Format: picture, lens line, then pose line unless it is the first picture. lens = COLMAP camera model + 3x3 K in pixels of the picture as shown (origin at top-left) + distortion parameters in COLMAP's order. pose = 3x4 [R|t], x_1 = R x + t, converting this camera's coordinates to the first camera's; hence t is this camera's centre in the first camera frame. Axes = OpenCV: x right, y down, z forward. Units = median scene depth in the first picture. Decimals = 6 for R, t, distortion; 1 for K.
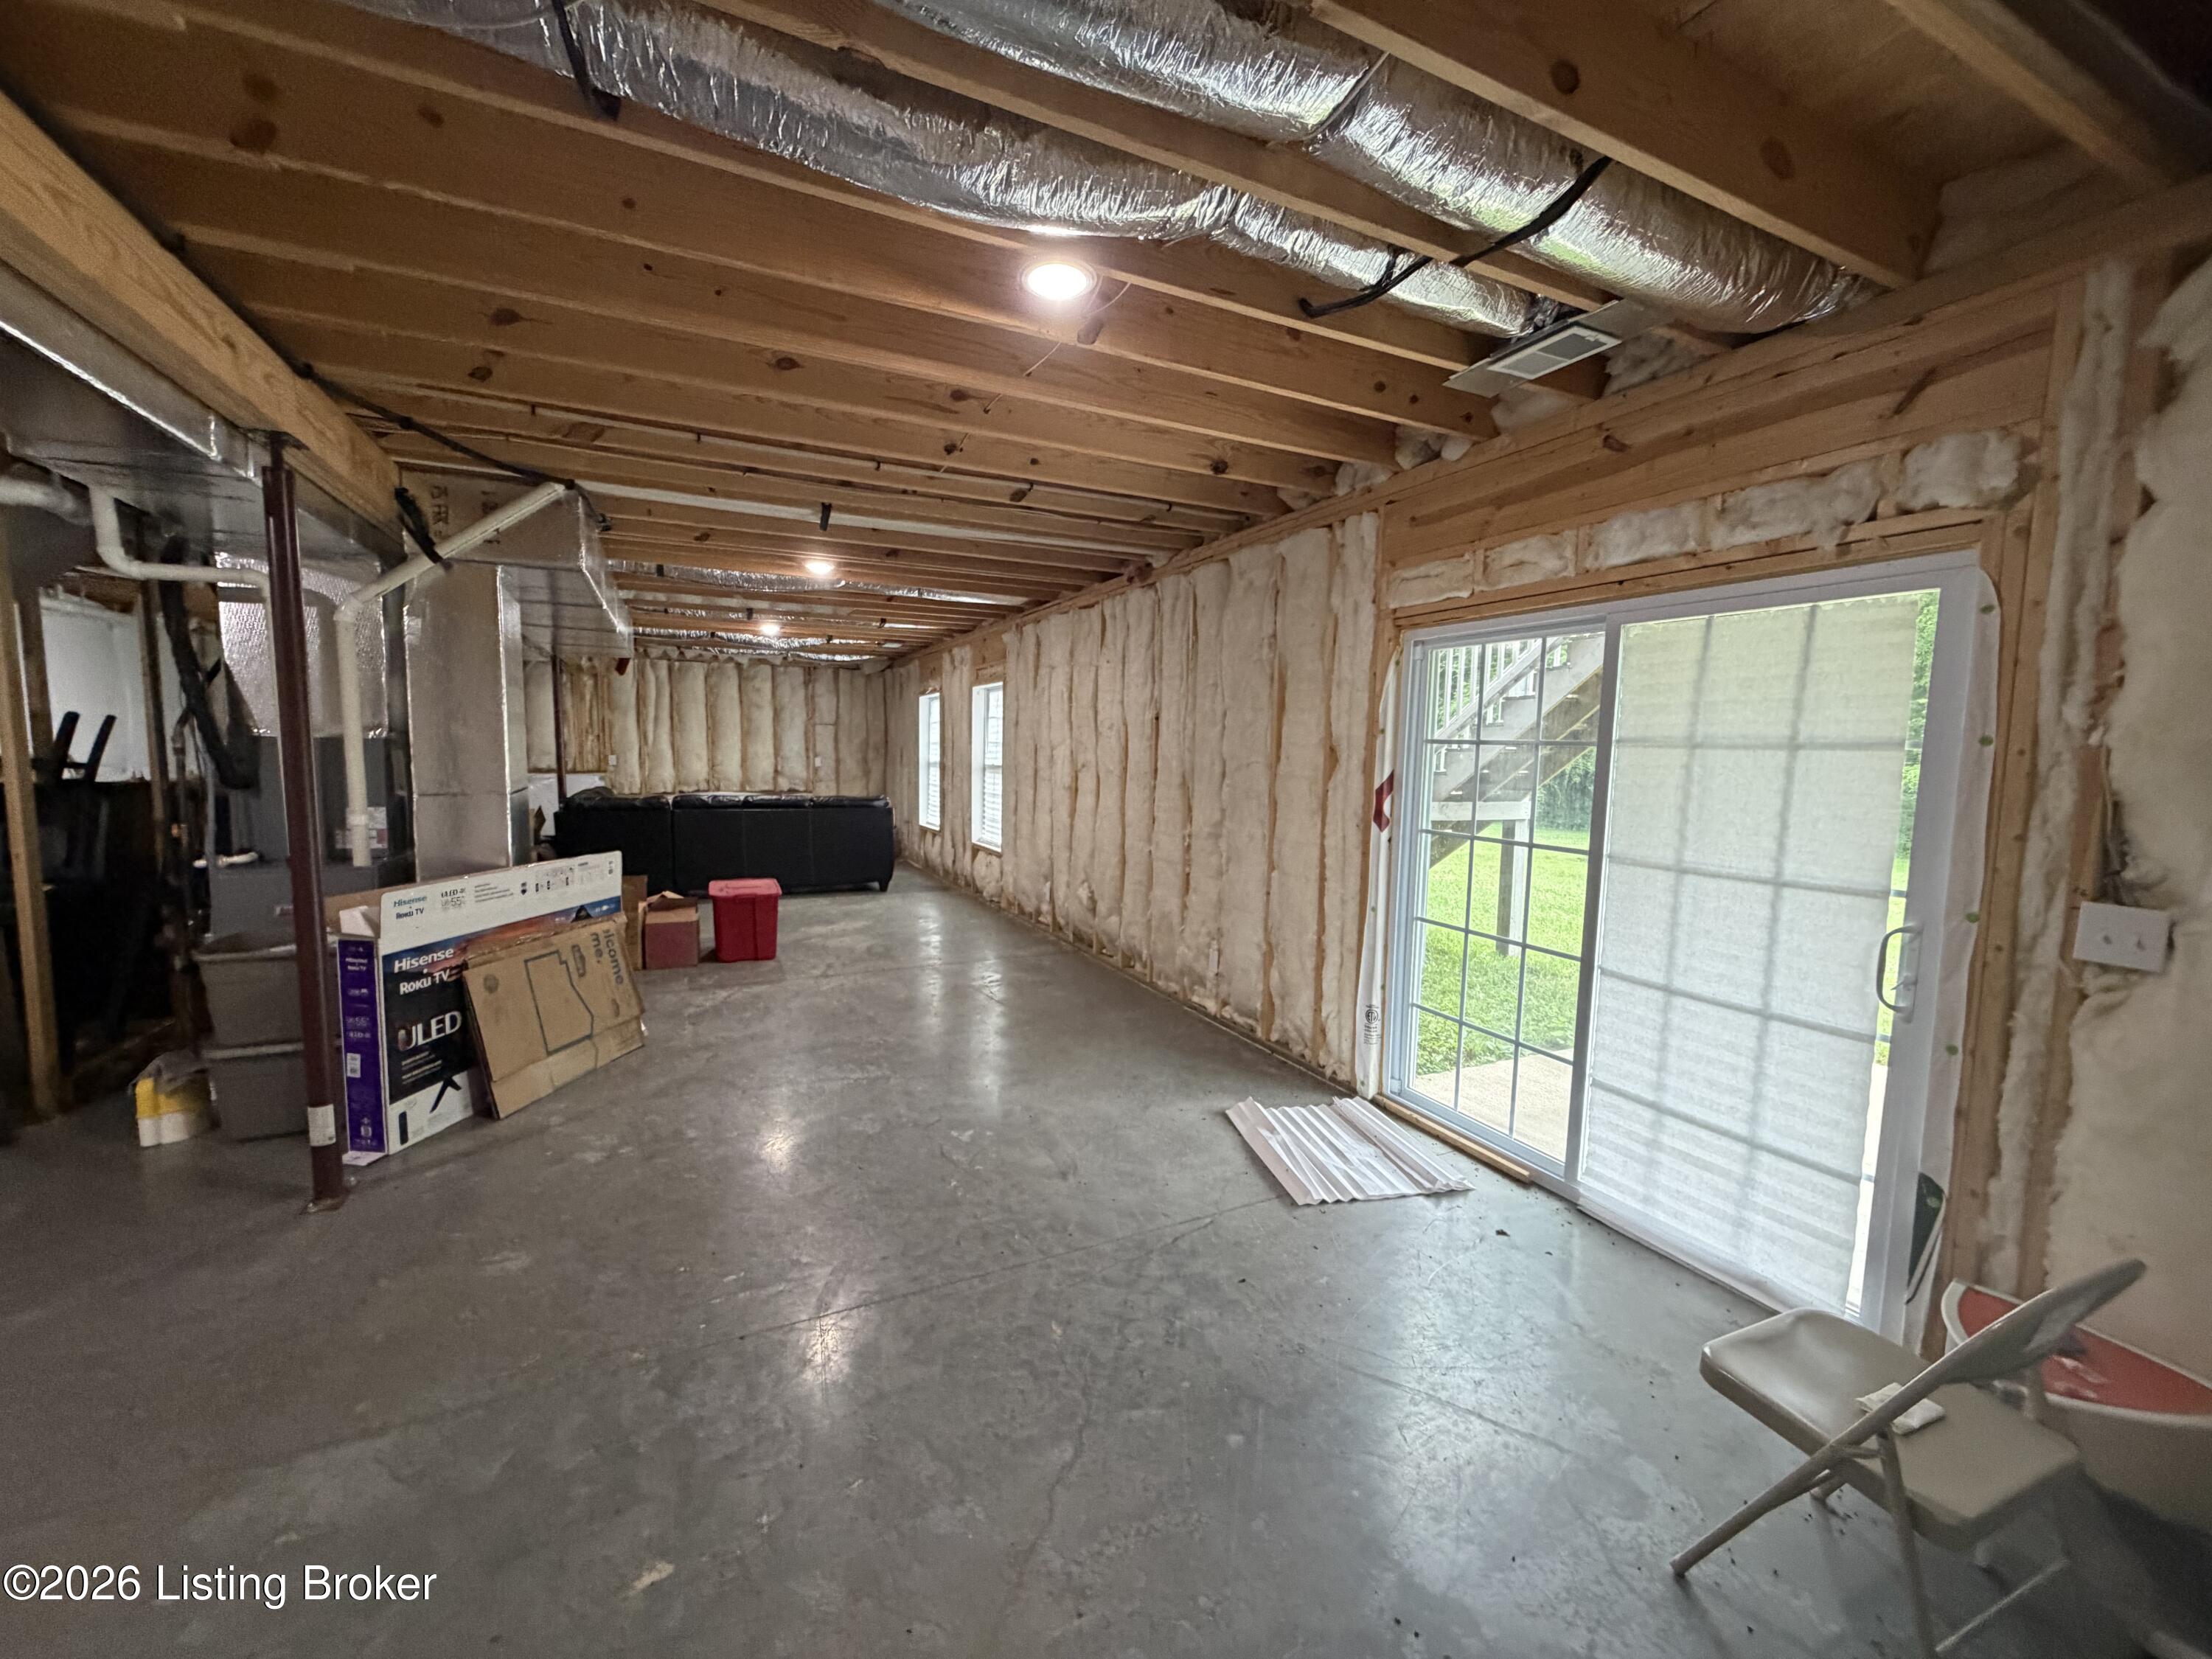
lens RADIAL K [[884.3, 0, 1100.0], [0, 884.3, 825.9], [0, 0, 1]] dist [0.003146, -0.000003]
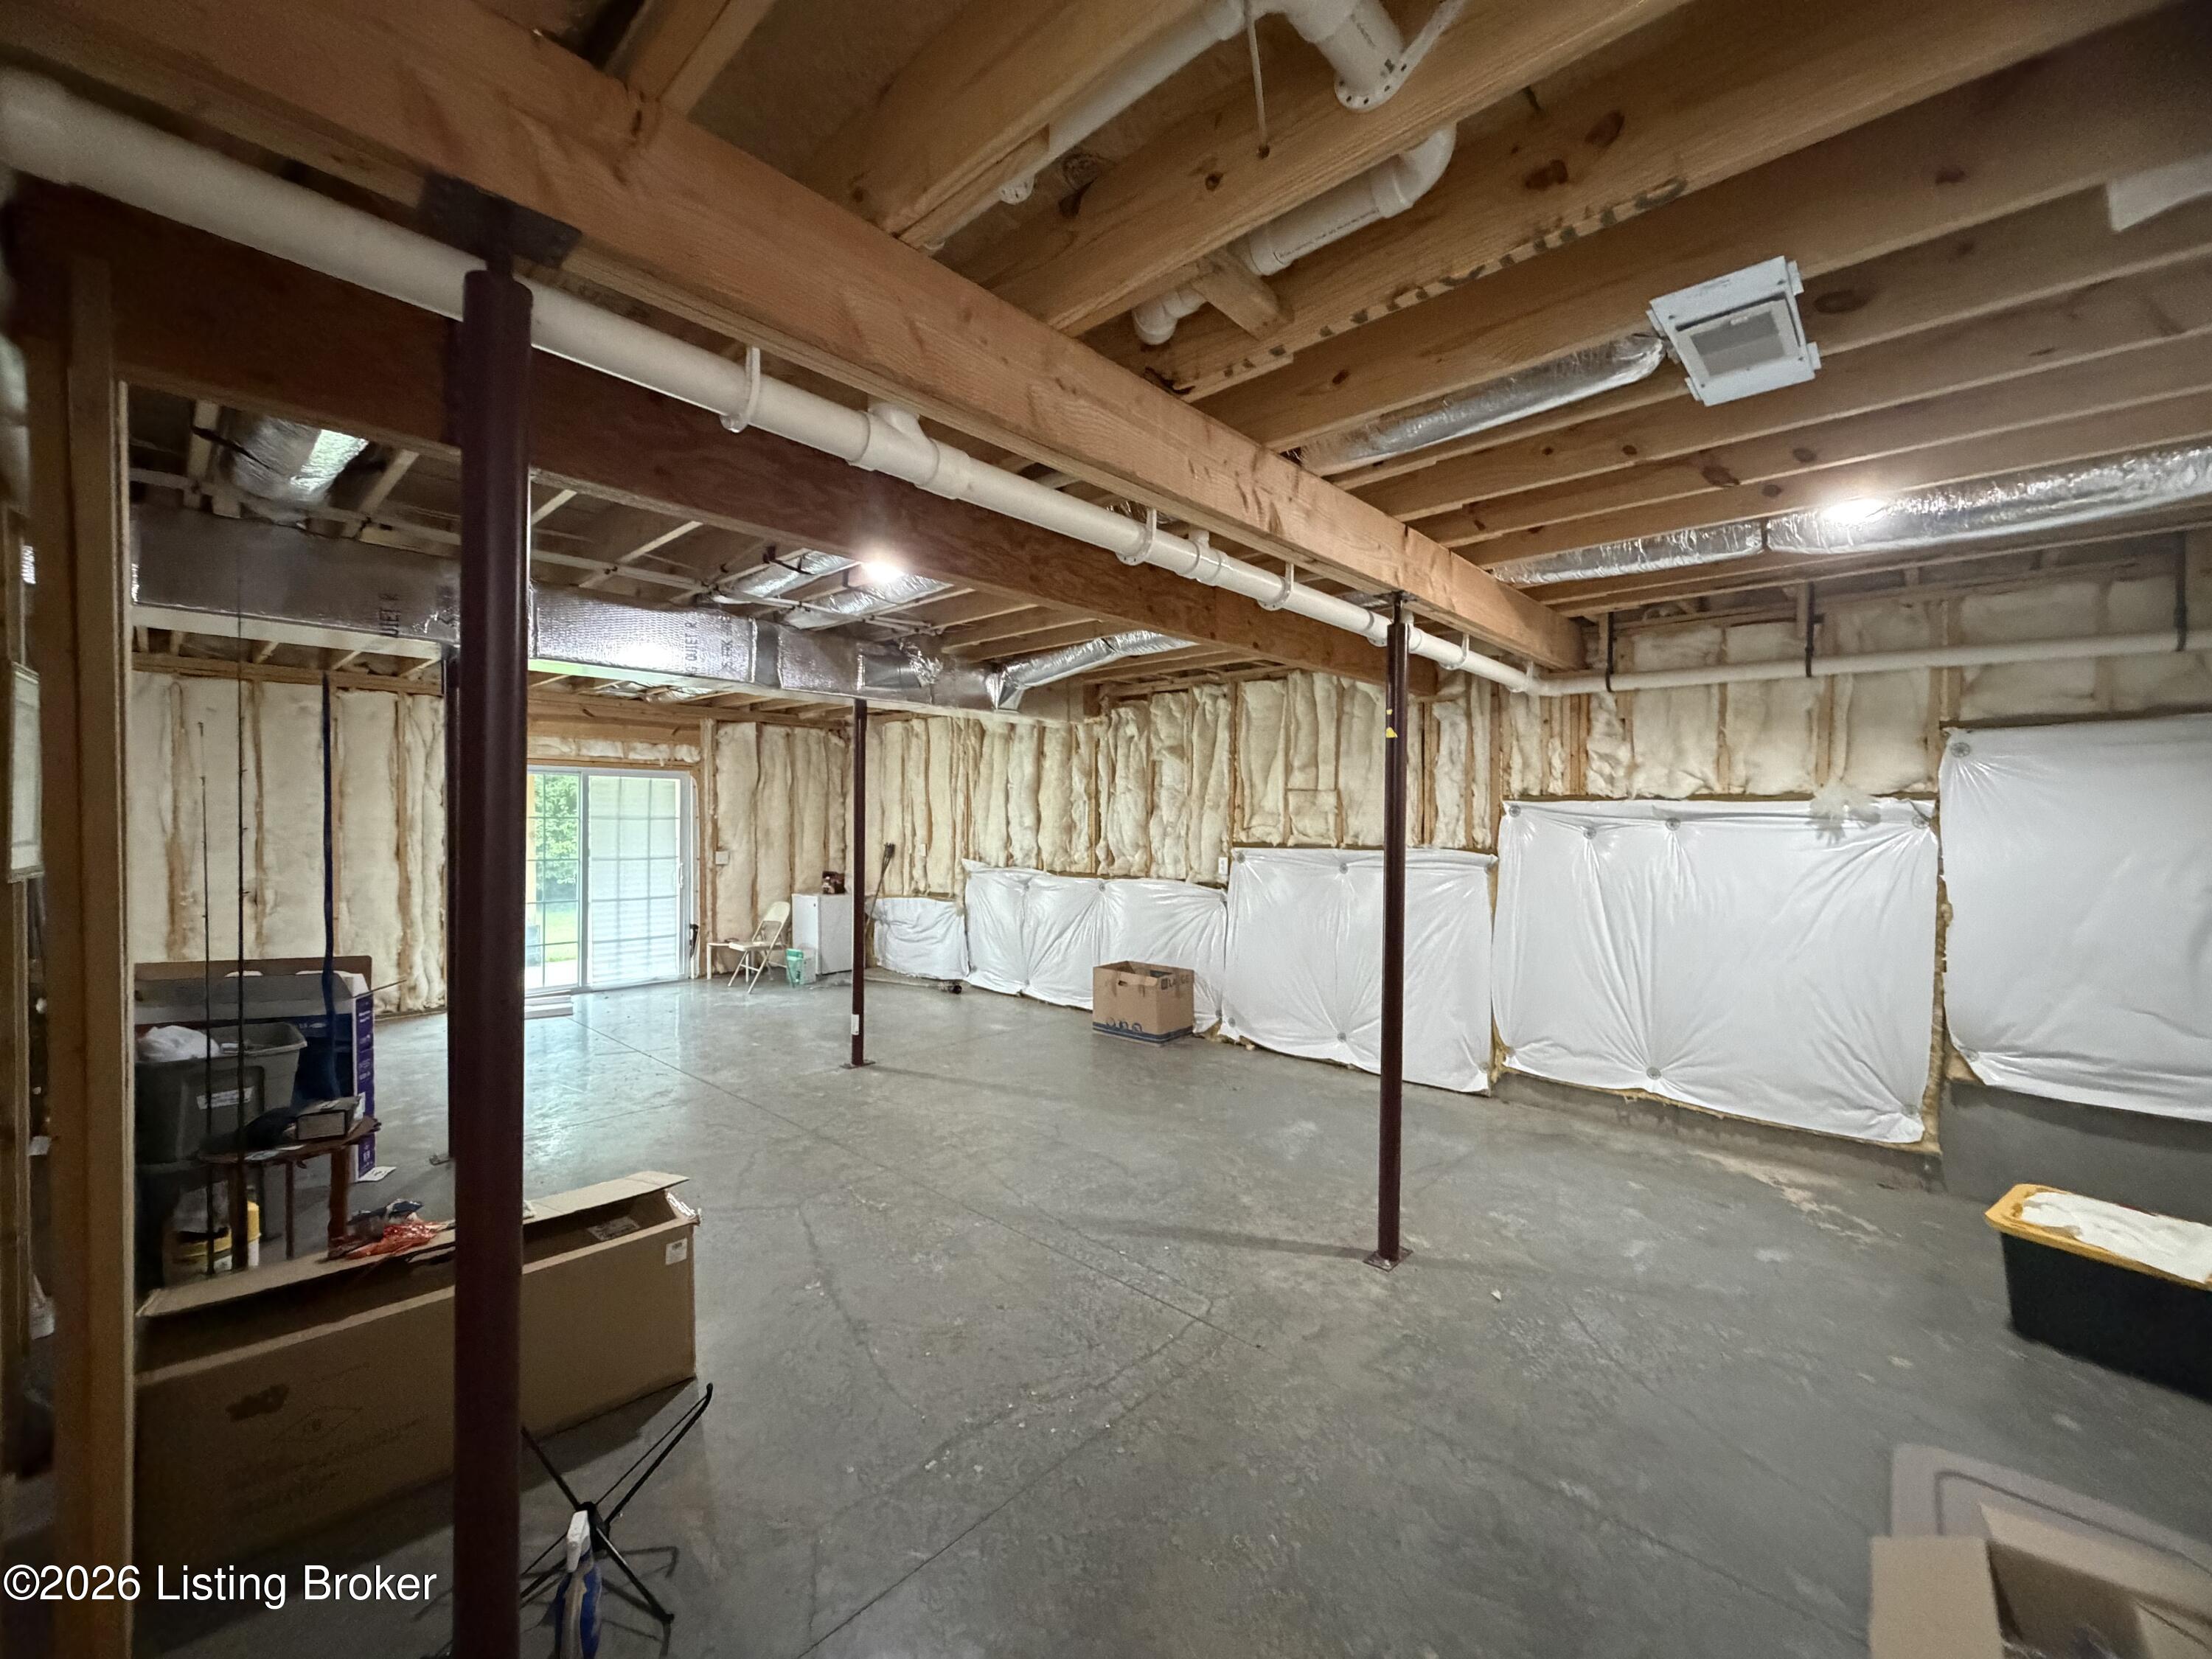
lens RADIAL K [[884.3, 0, 1102.3], [0, 884.3, 825.2], [0, 0, 1]] dist [0.003146, -0.000003]
pose [[-0.371339, -0.028649, 0.928055, -2.358004], [0.071349, 0.995688, 0.059285, -0.109413], [-0.925752, 0.088231, -0.367693, 0.485823]]
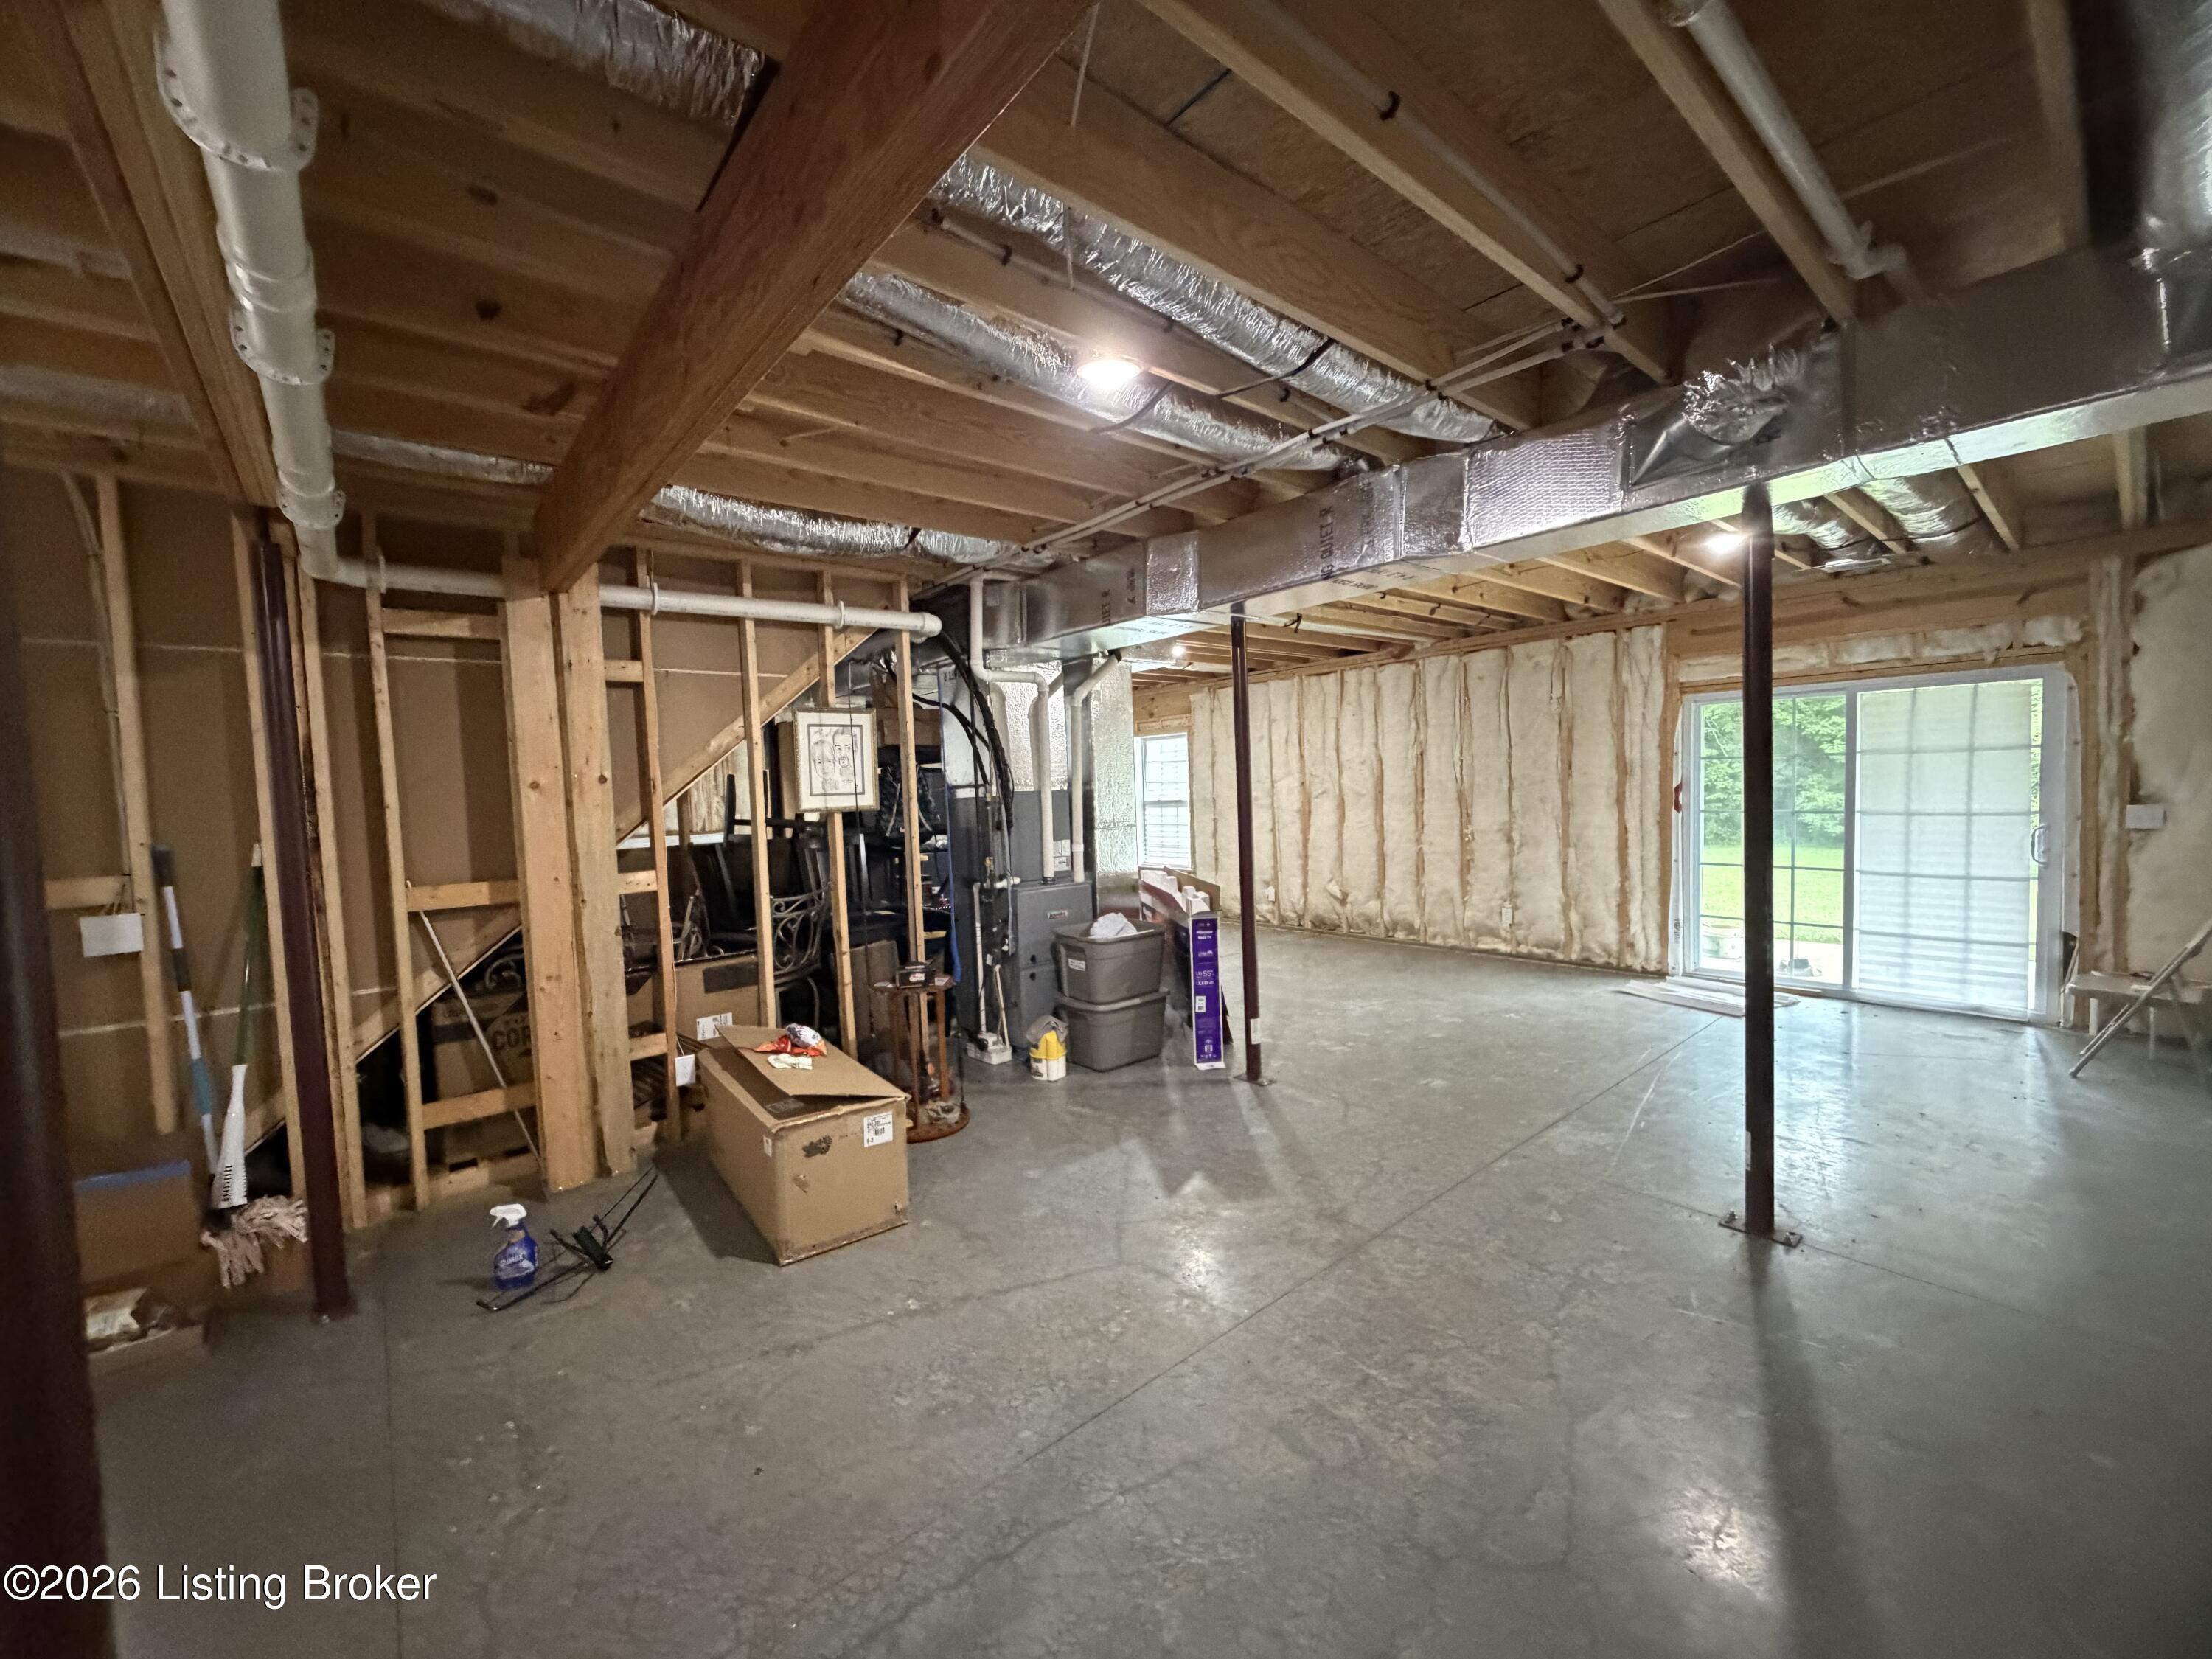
lens RADIAL K [[884.3, 0, 1107.2], [0, 884.3, 829.0], [0, 0, 1]] dist [0.003146, -0.000003]
pose [[0.966455, -0.062067, 0.249223, -1.359070], [0.073038, 0.996714, -0.035010, 0.017989], [-0.246231, 0.052039, 0.967813, -0.418845]]
